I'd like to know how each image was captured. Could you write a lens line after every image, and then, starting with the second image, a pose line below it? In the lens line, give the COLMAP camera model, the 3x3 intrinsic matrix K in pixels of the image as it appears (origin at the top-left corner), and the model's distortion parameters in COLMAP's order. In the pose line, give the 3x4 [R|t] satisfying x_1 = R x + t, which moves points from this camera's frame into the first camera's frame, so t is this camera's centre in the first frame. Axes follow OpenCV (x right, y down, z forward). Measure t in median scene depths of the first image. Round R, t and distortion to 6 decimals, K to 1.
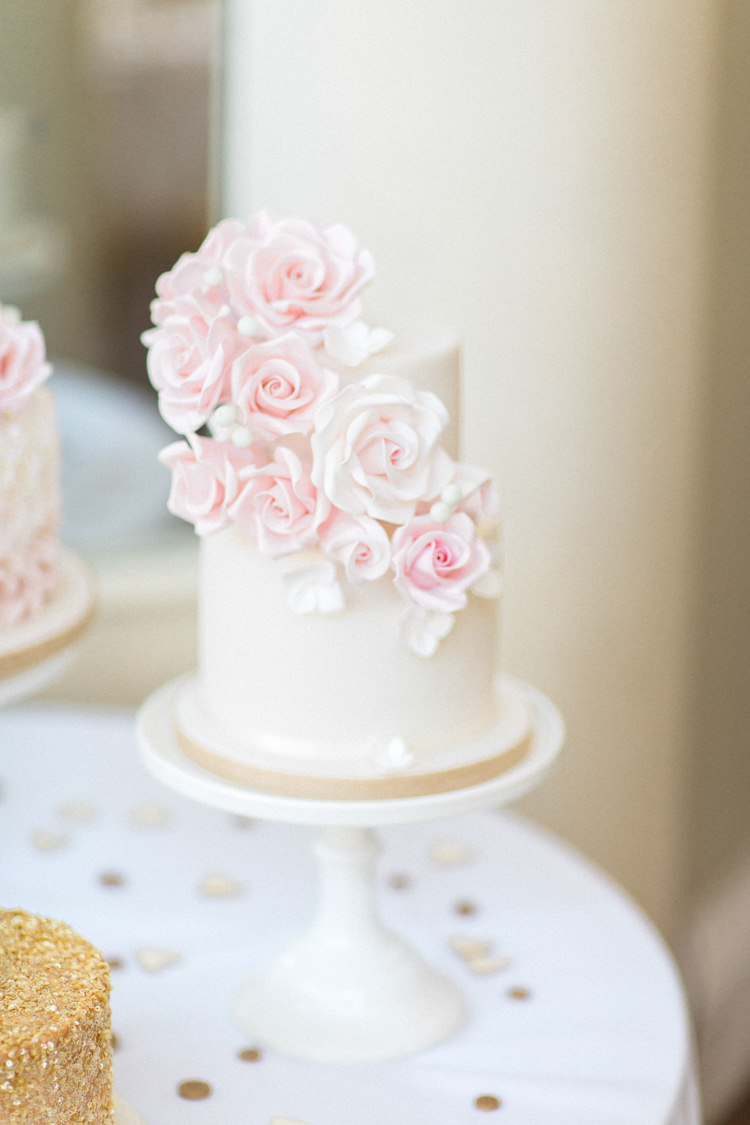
lens RADIAL K [[2638.0, 0, 376.5], [0, 2638.0, 558.8], [0, 0, 1]] dist [-0.247483, 0.000000]
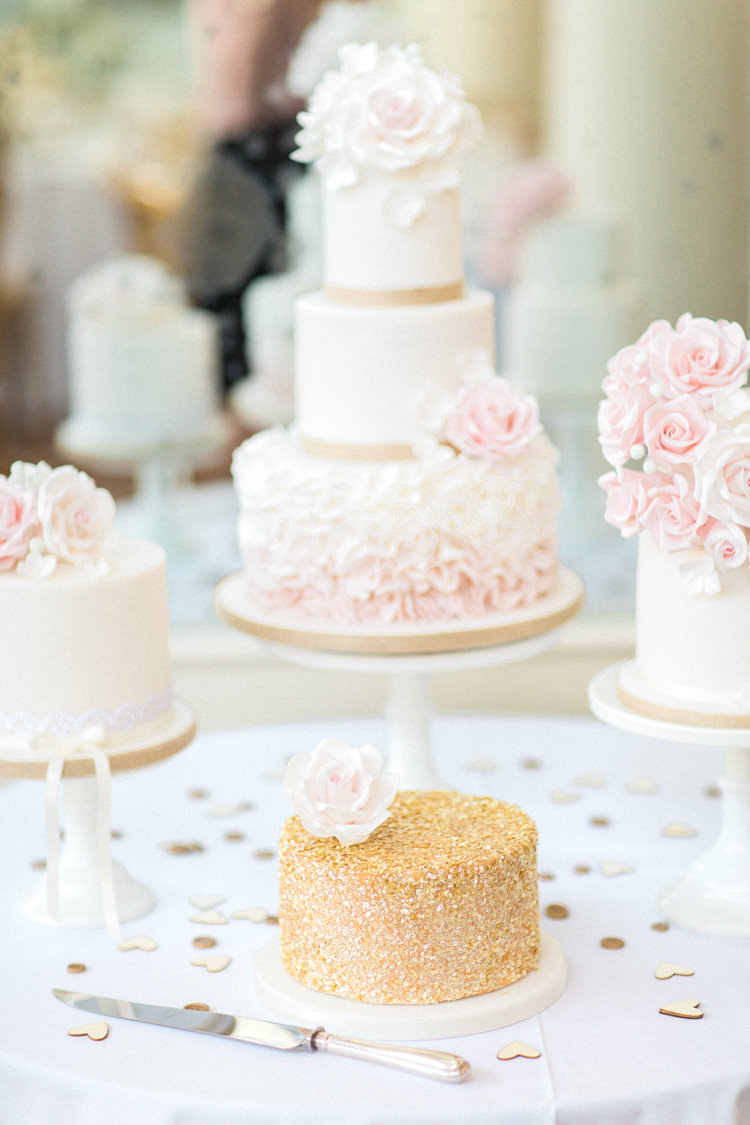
lens RADIAL K [[2638.0, 0, 374.2], [0, 2638.0, 564.5], [0, 0, 1]] dist [-0.247483, 0.000000]
pose [[0.951289, 0.025972, -0.307206, 0.247202], [-0.050391, 0.996144, -0.071825, 0.117070], [0.304156, 0.083807, 0.948929, -0.399178]]
